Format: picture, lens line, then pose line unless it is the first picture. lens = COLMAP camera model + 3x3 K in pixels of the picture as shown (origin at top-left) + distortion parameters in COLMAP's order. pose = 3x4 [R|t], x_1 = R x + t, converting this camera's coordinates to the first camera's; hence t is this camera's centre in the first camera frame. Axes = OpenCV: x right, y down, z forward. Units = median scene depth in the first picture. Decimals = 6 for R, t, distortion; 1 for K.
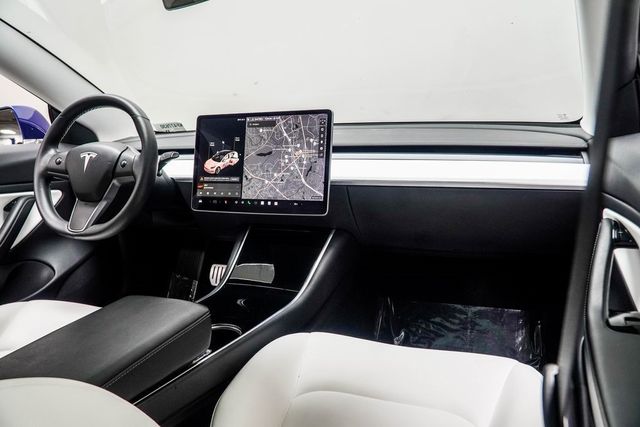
lens RADIAL K [[502.4, 0, 296.0], [0, 502.4, 209.9], [0, 0, 1]] dist [-0.013411, -0.007249]
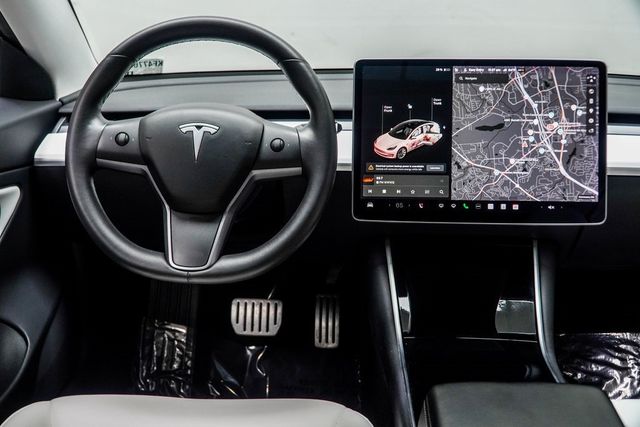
lens RADIAL K [[774.5, 0, 283.6], [0, 774.5, 221.2], [0, 0, 1]] dist [-0.076271, 0.000000]
pose [[0.952555, -0.041221, 0.301563, -0.587269], [0.025189, 0.998064, 0.056864, -0.054911], [-0.303324, -0.046570, 0.951749, 0.164356]]
